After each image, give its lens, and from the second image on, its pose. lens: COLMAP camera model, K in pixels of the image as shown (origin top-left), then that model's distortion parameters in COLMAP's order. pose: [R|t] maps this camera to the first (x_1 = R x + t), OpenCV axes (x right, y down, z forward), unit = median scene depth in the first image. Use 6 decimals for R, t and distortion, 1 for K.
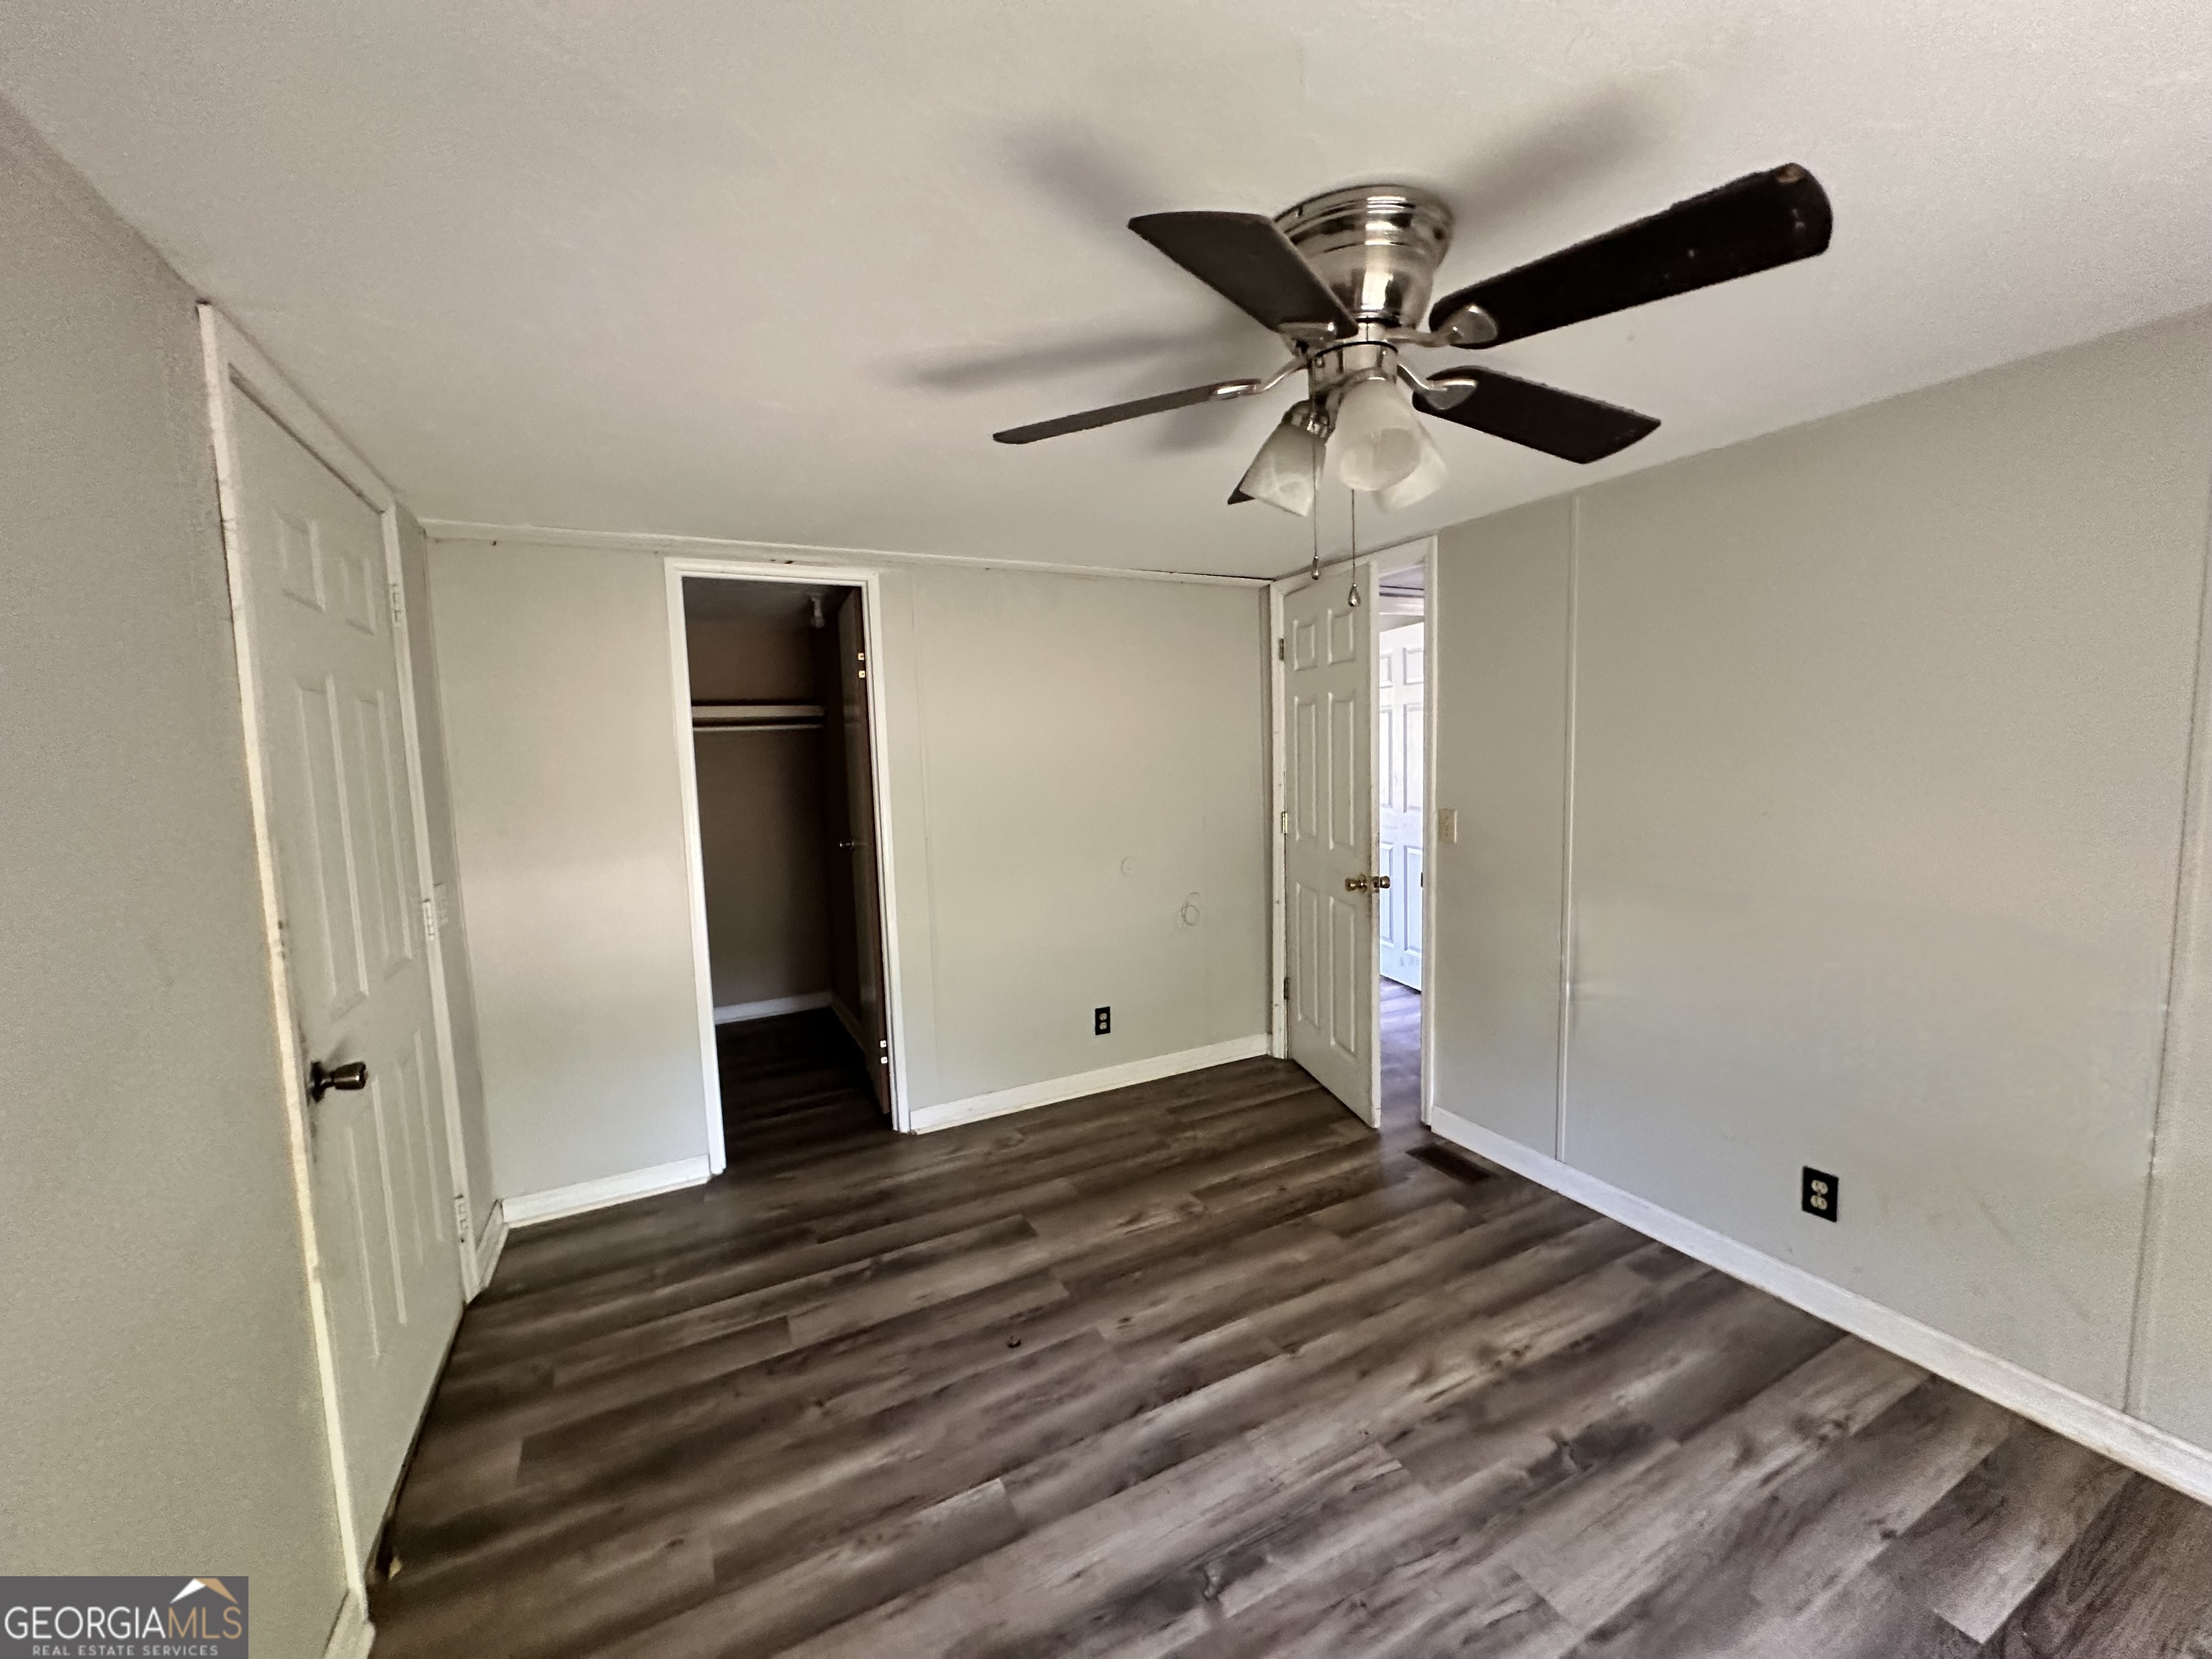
lens RADIAL K [[887.4, 0, 1099.1], [0, 887.4, 832.4], [0, 0, 1]] dist [-0.006178, -0.000271]
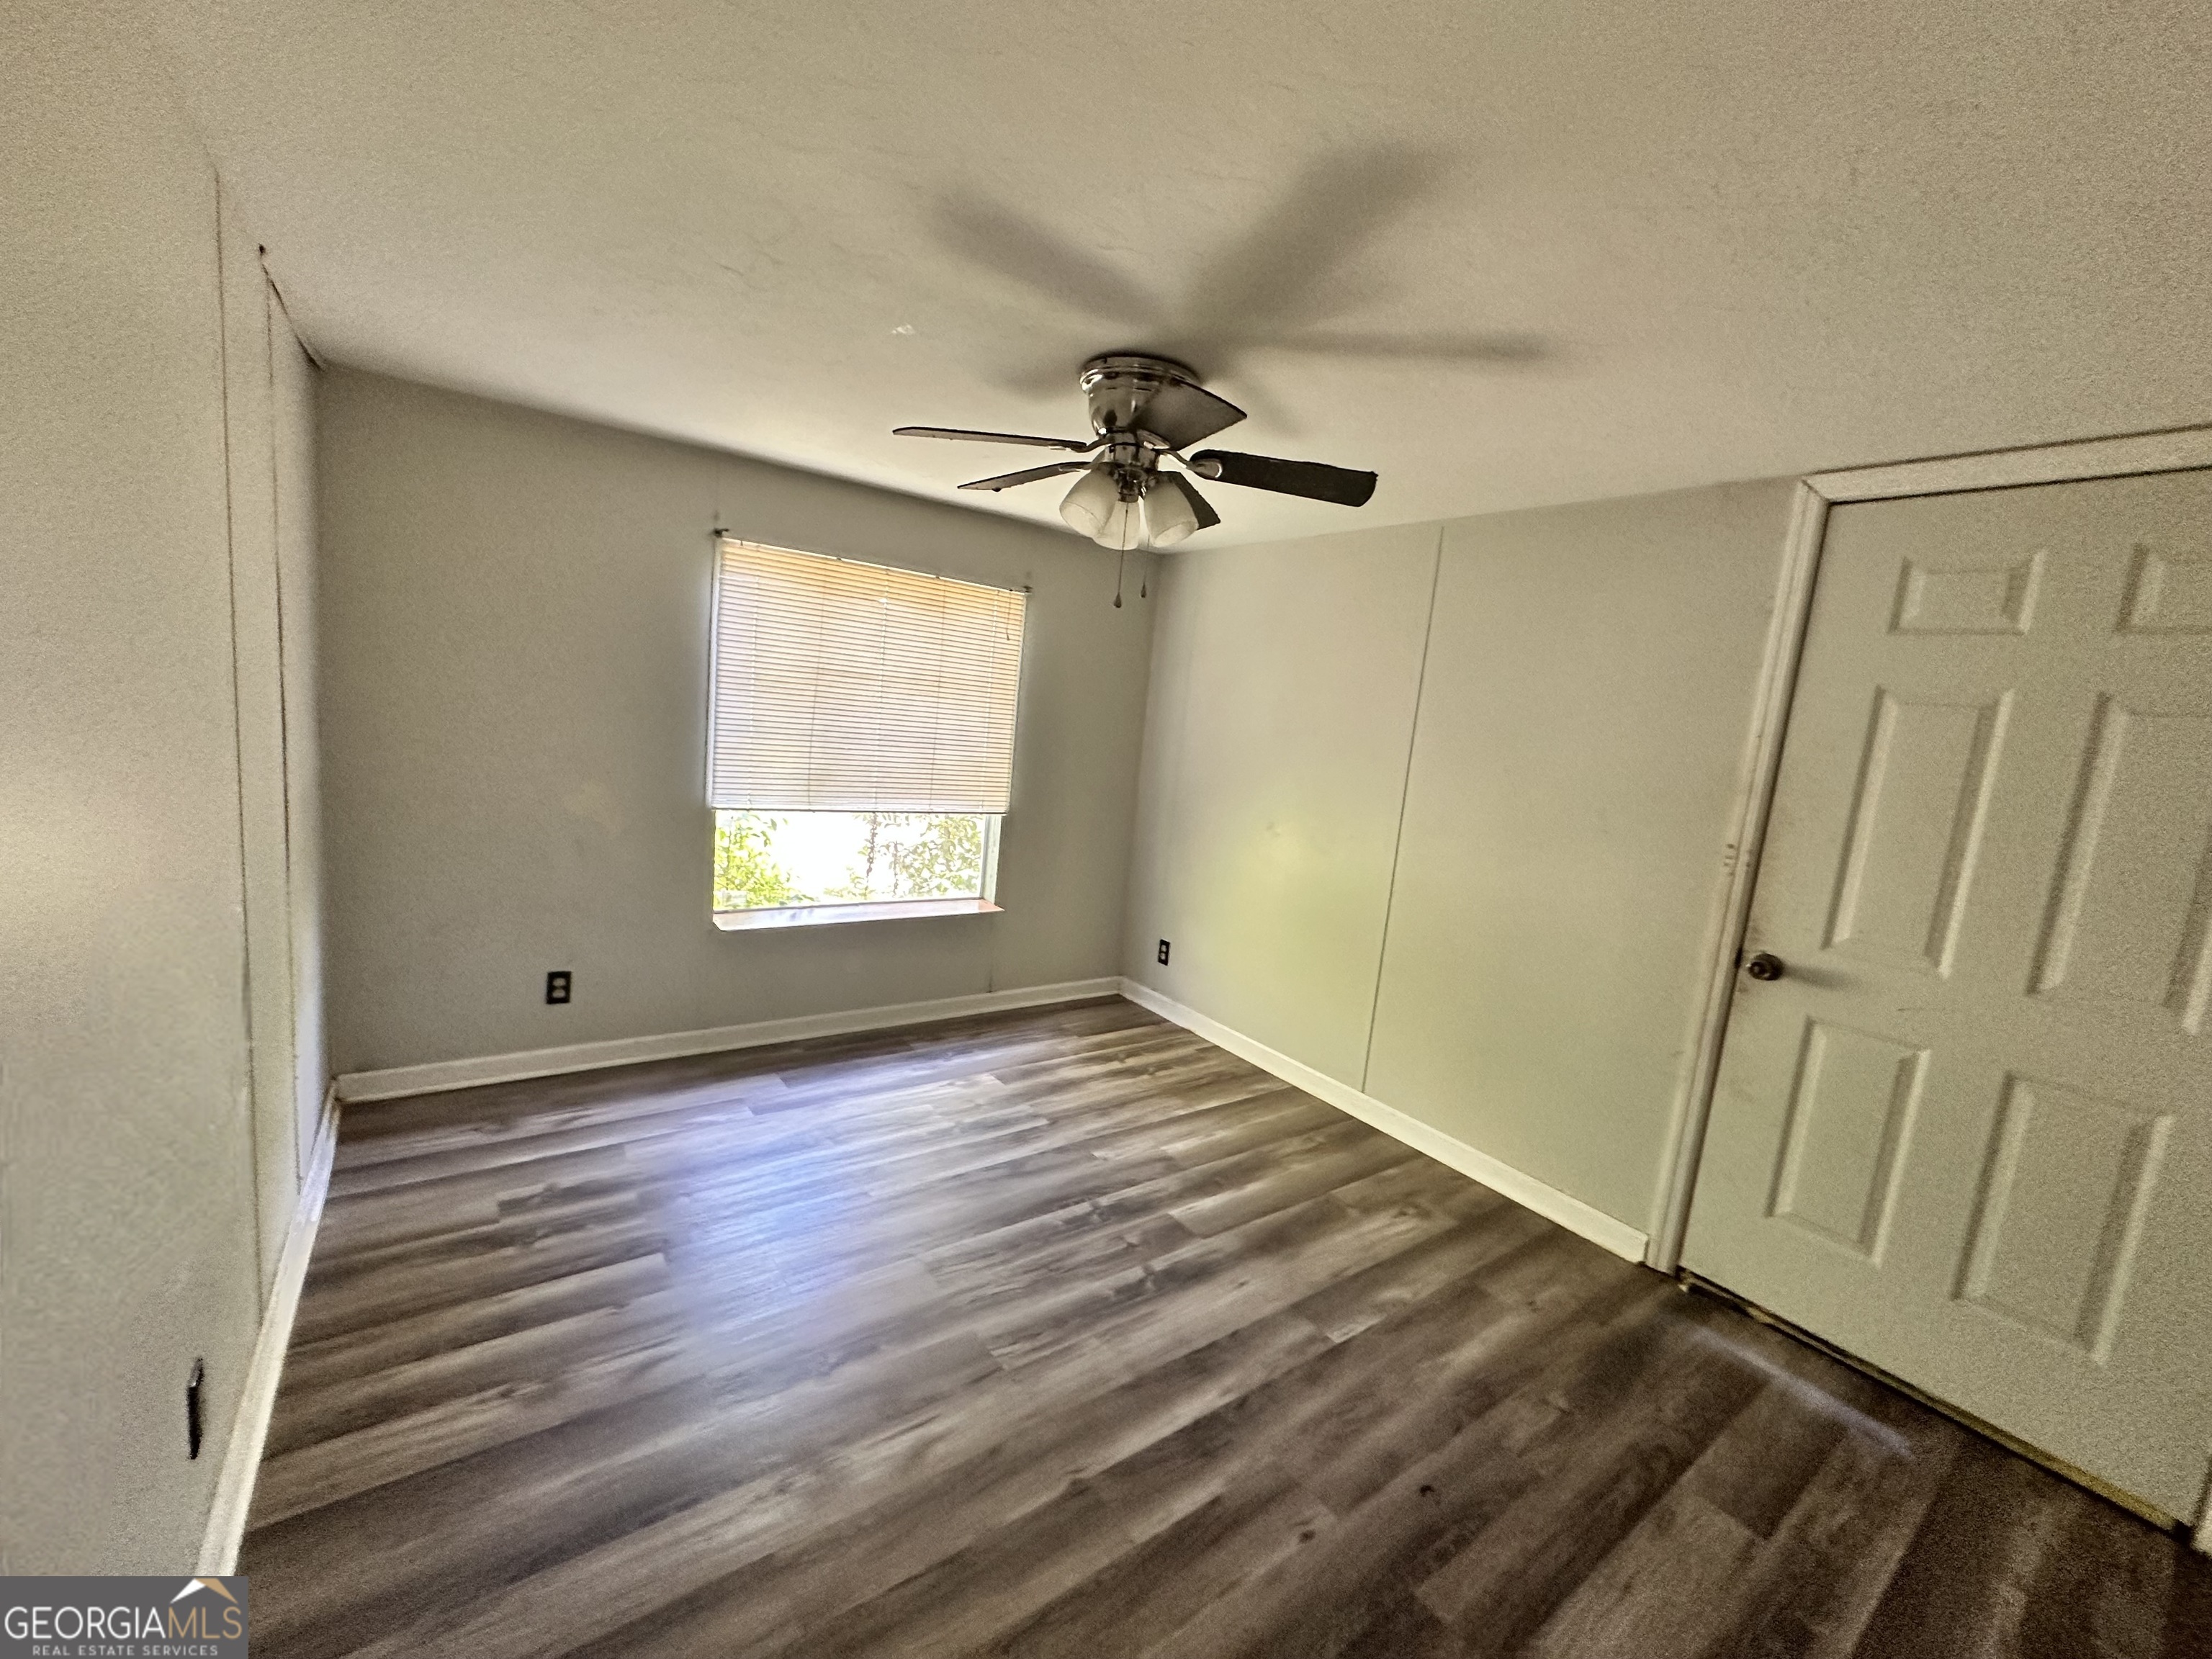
lens RADIAL K [[887.4, 0, 1101.5], [0, 887.4, 821.2], [0, 0, 1]] dist [-0.006178, -0.000271]
pose [[-0.986431, -0.037810, -0.159760, 0.368312], [-0.074059, 0.970963, 0.227477, -0.164646], [0.146520, 0.236222, -0.960589, 1.732439]]
